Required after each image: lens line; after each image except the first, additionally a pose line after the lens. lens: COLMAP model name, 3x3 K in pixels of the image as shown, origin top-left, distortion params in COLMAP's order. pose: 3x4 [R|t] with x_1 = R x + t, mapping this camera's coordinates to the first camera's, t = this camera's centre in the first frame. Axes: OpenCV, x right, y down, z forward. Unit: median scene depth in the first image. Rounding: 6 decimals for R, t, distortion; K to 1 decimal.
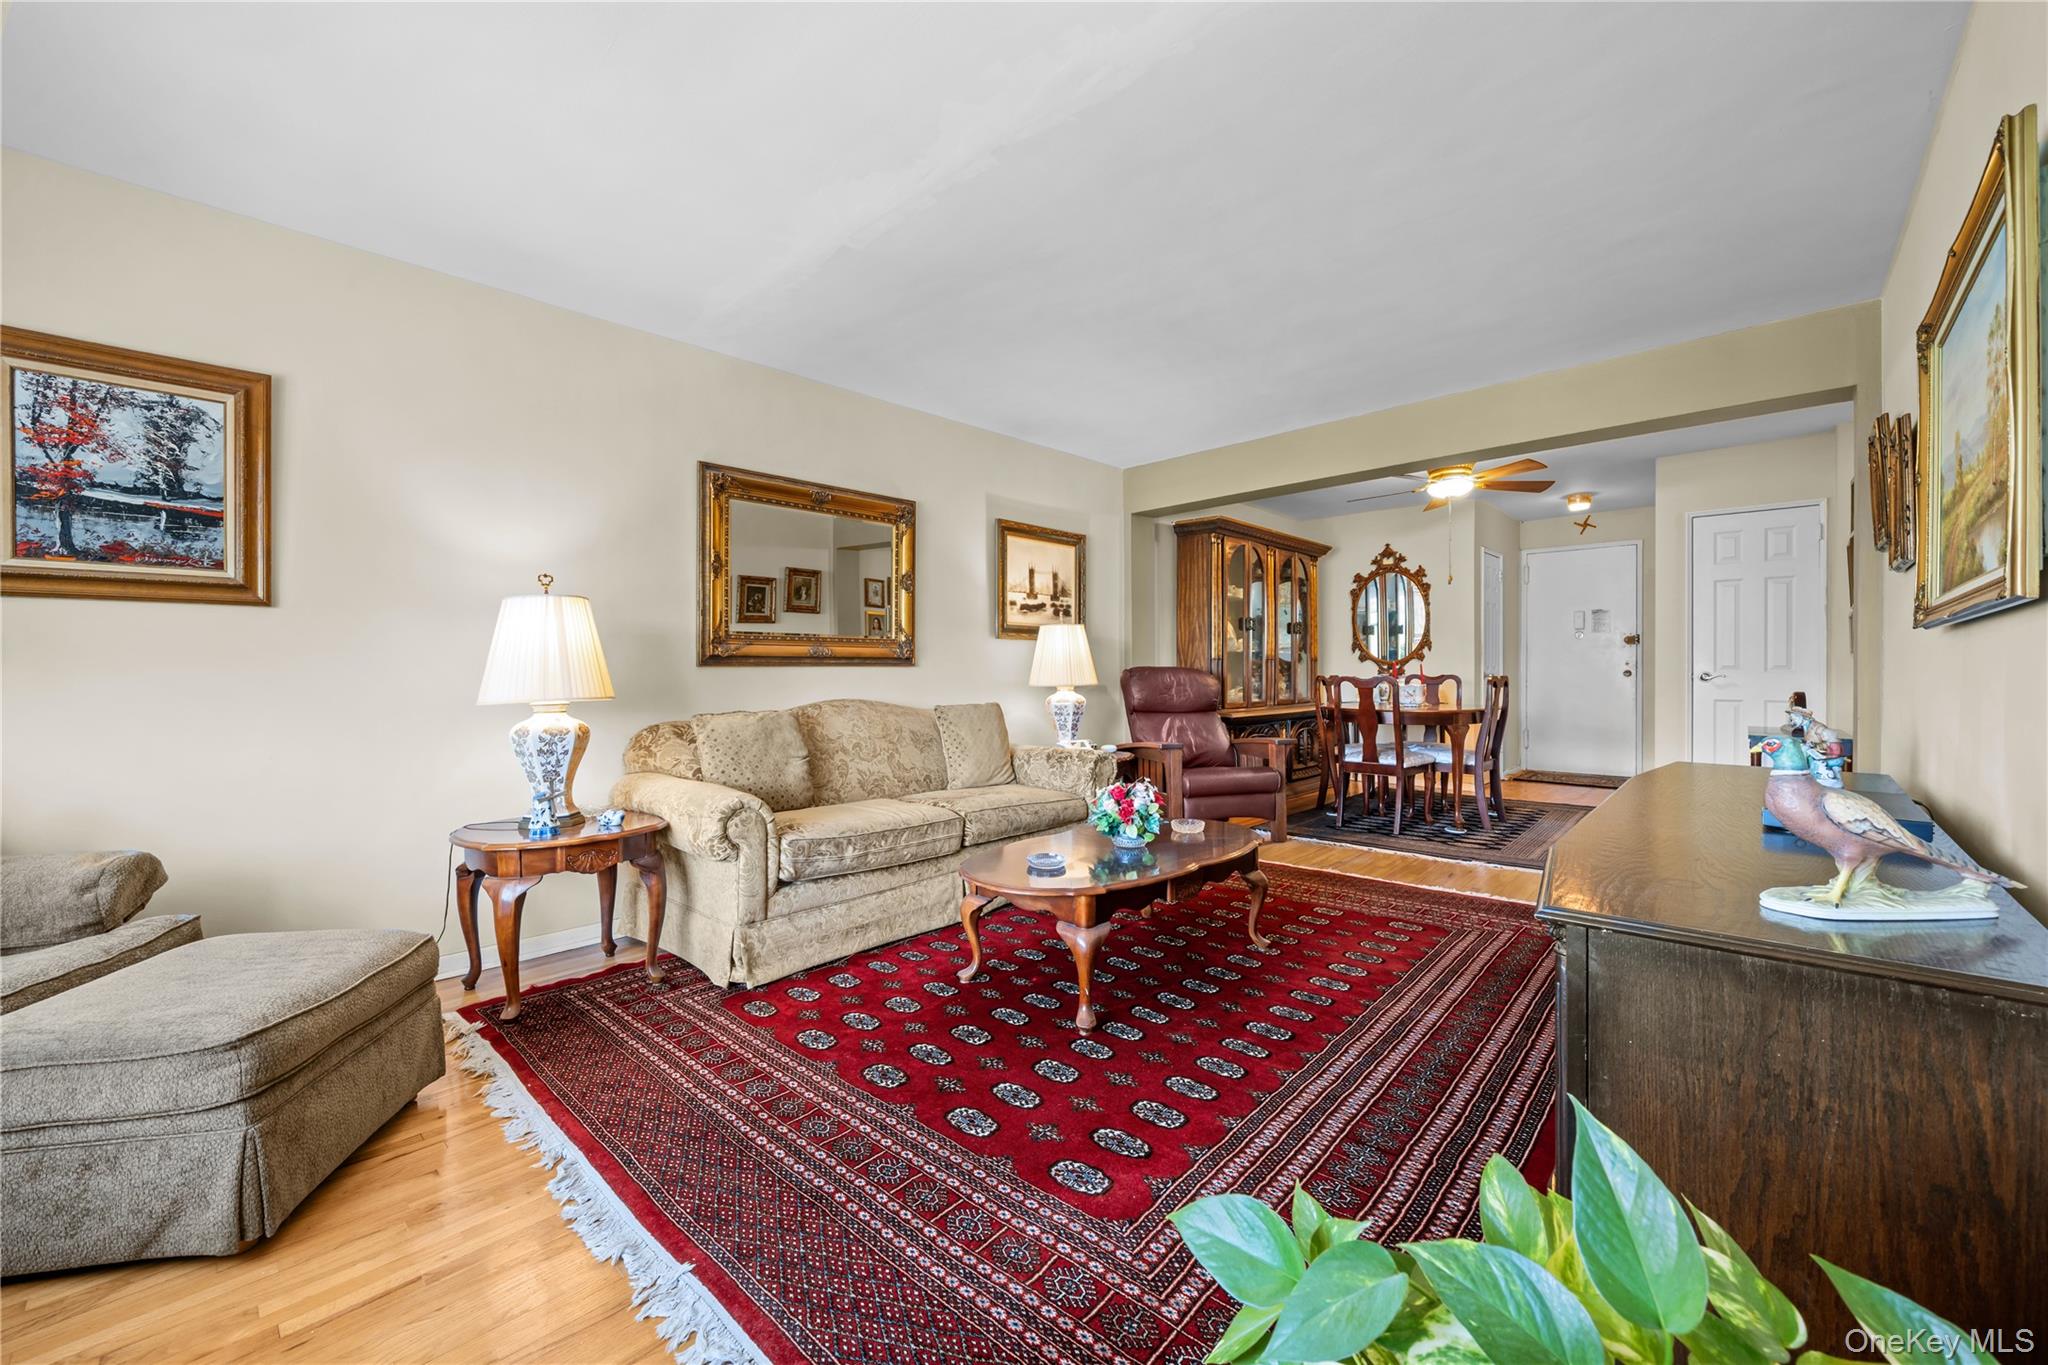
lens RADIAL K [[798.9, 0, 1018.9], [0, 798.9, 684.5], [0, 0, 1]] dist [-0.001623, 0.000039]
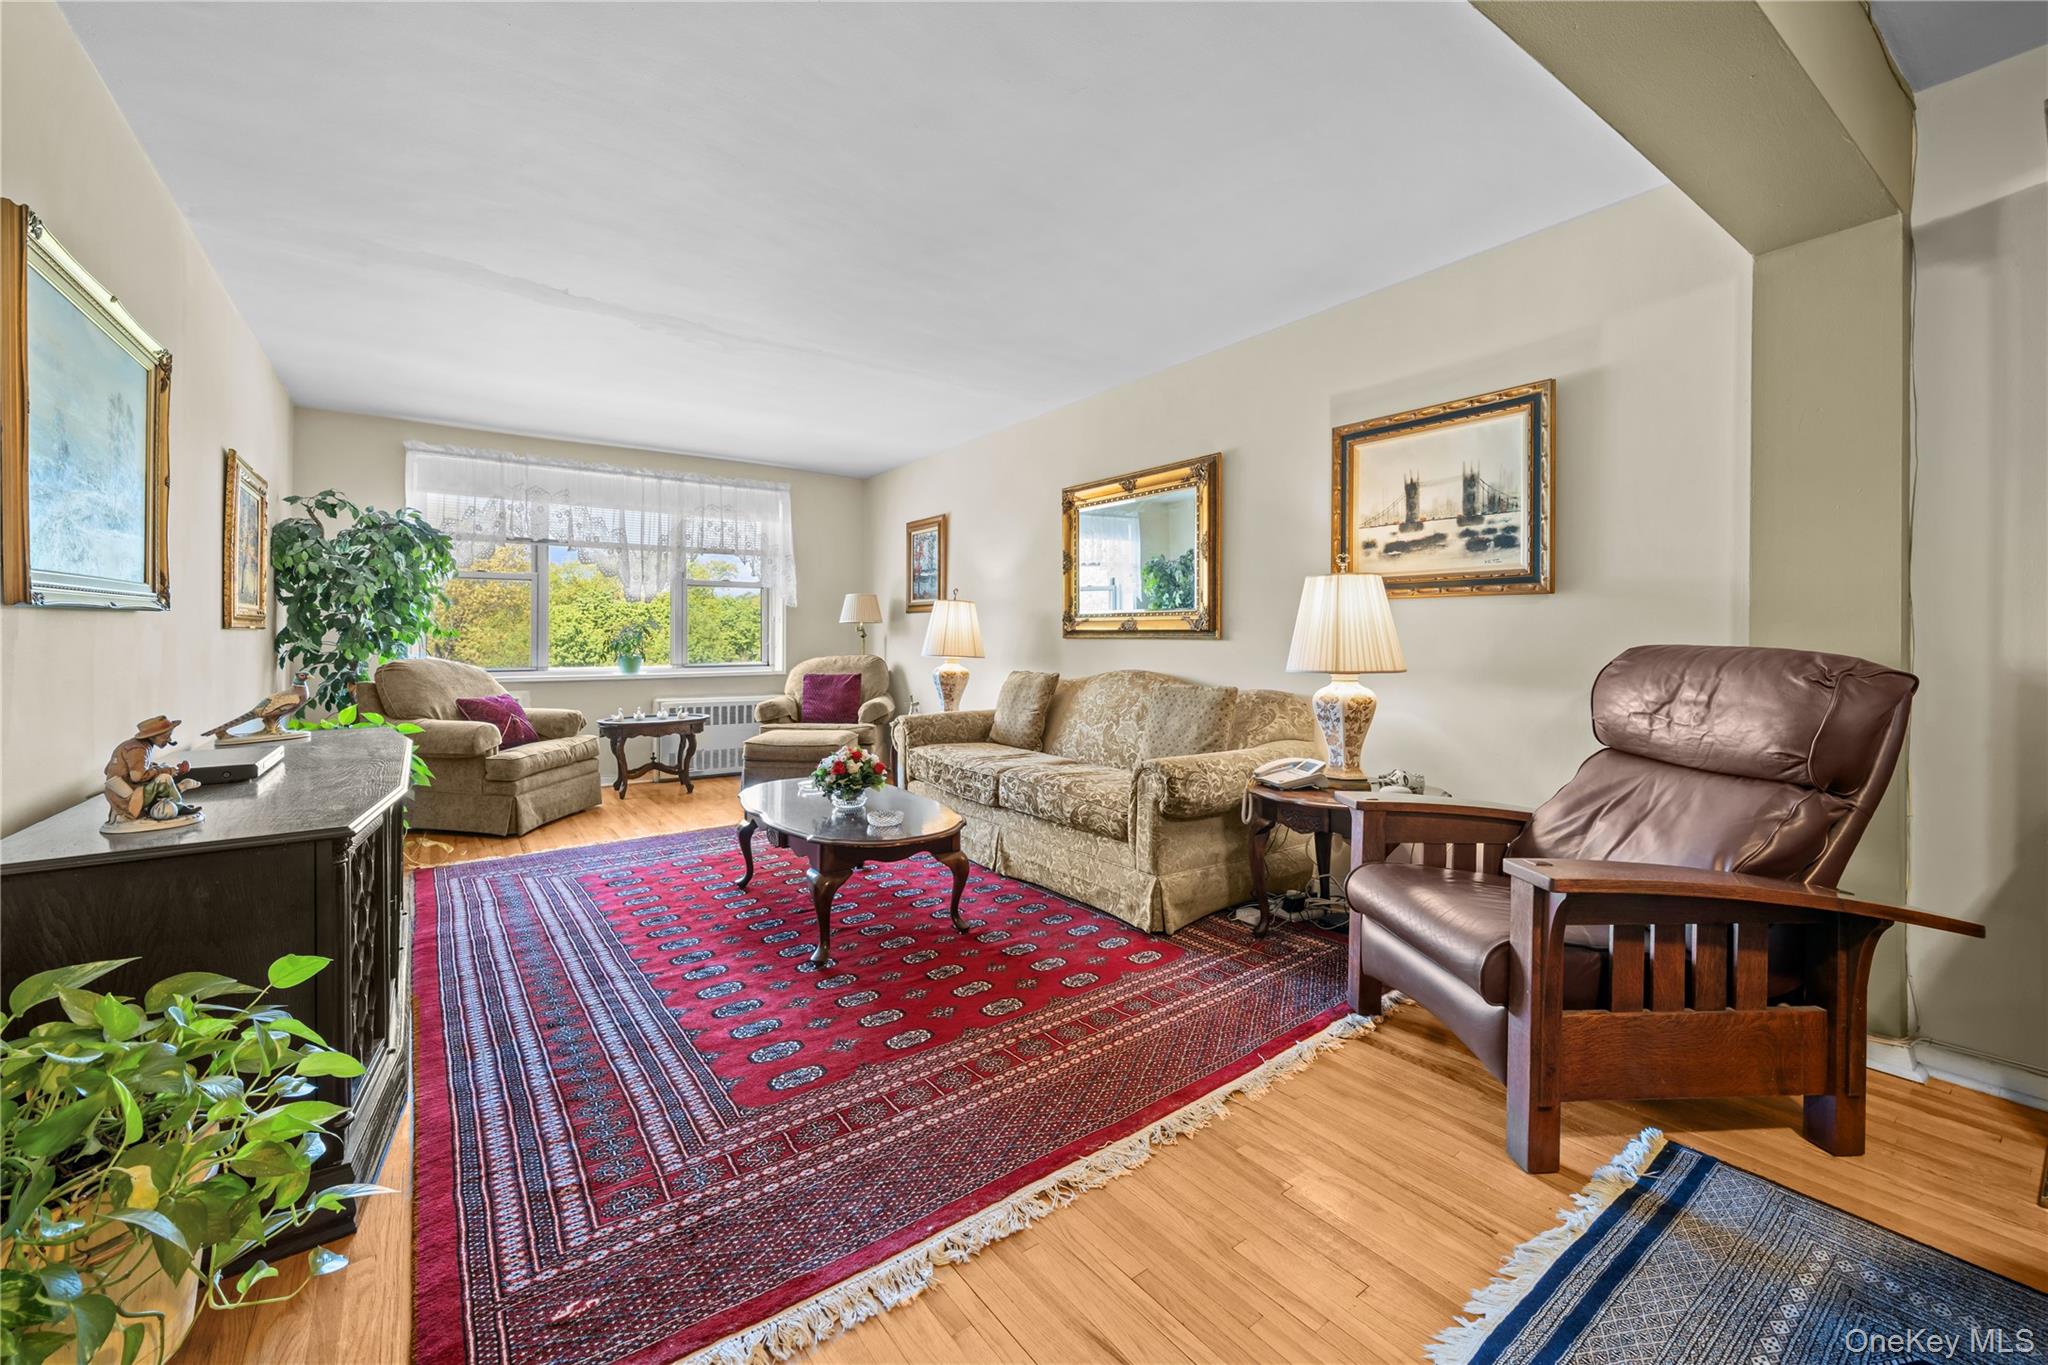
lens RADIAL K [[812.7, 0, 1014.1], [0, 812.7, 641.3], [0, 0, 1]] dist [-0.000483, -0.000135]
pose [[-0.181272, 0.013246, -0.983344, 0.655583], [-0.018526, 0.999686, 0.016882, -0.026887], [0.983259, 0.021278, -0.180969, 0.783528]]
